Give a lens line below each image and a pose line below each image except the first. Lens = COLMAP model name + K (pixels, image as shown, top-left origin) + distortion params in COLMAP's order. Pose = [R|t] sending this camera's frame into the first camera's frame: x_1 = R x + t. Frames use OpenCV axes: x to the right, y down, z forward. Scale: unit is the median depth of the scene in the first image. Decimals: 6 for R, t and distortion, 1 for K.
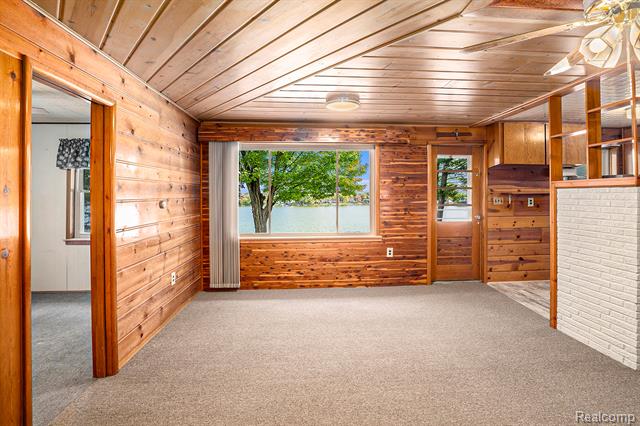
lens RADIAL K [[335.3, 0, 335.7], [0, 335.3, 189.7], [0, 0, 1]] dist [0.013832, 0.000552]
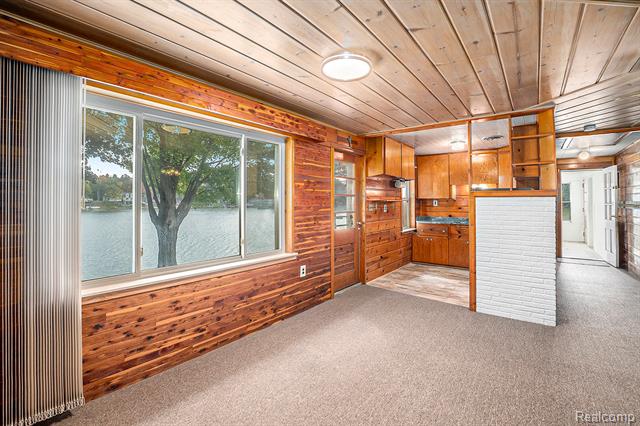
lens RADIAL K [[290.9, 0, 330.6], [0, 290.9, 204.0], [0, 0, 1]] dist [-0.018079, 0.000863]
pose [[0.675329, 0.000778, 0.737517, -0.321863], [-0.014115, 0.999830, 0.011870, 0.012132], [-0.737382, -0.018426, 0.675225, 0.468620]]
